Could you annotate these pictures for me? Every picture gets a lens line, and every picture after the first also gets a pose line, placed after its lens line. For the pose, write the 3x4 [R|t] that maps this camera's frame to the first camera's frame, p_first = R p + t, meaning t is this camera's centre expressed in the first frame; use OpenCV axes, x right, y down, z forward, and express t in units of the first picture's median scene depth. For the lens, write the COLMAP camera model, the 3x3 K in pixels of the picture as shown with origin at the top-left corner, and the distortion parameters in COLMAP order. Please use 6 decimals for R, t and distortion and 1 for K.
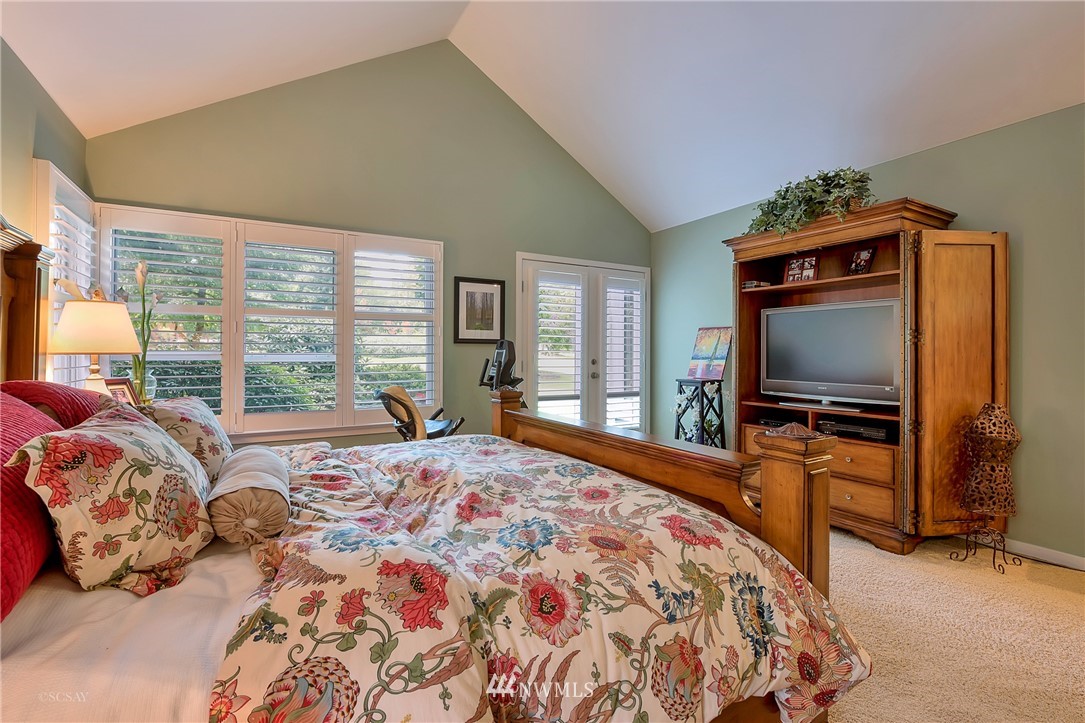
lens RADIAL K [[489.4, 0, 542.6], [0, 489.4, 355.0], [0, 0, 1]] dist [-0.014463, 0.000310]
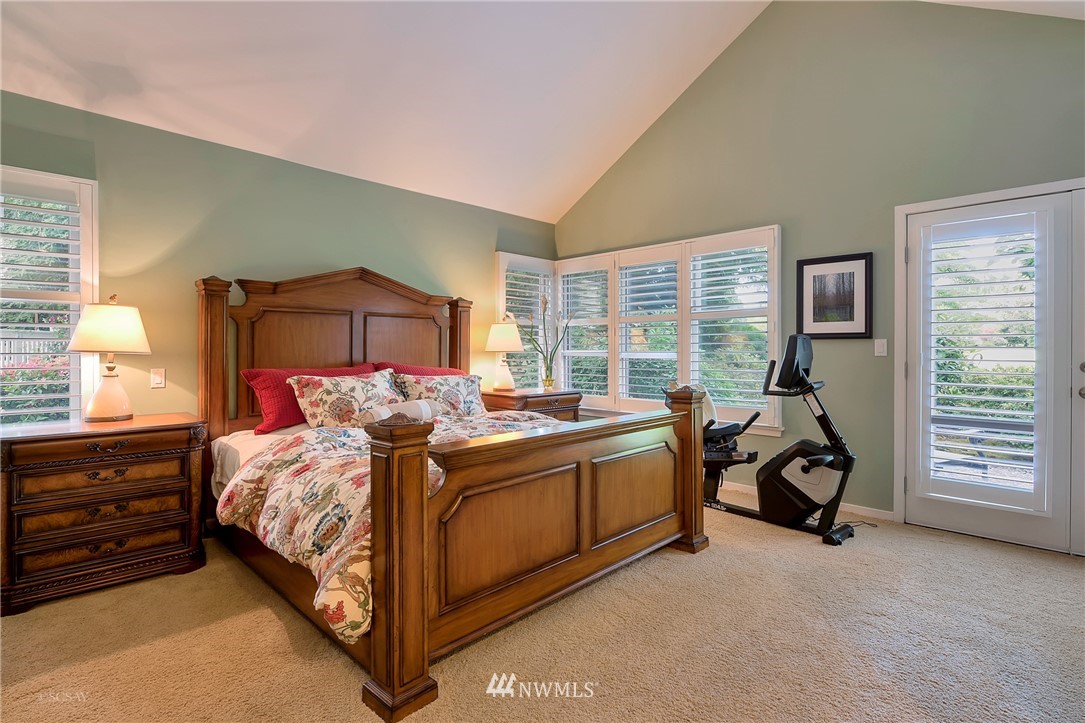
lens RADIAL K [[531.6, 0, 543.6], [0, 531.6, 356.0], [0, 0, 1]] dist [-0.002945, 0.000113]
pose [[0.273478, 0.006137, -0.961859, 2.042689], [-0.003295, 0.999980, 0.005443, 0.003610], [0.961873, 0.001681, 0.273493, 1.134761]]
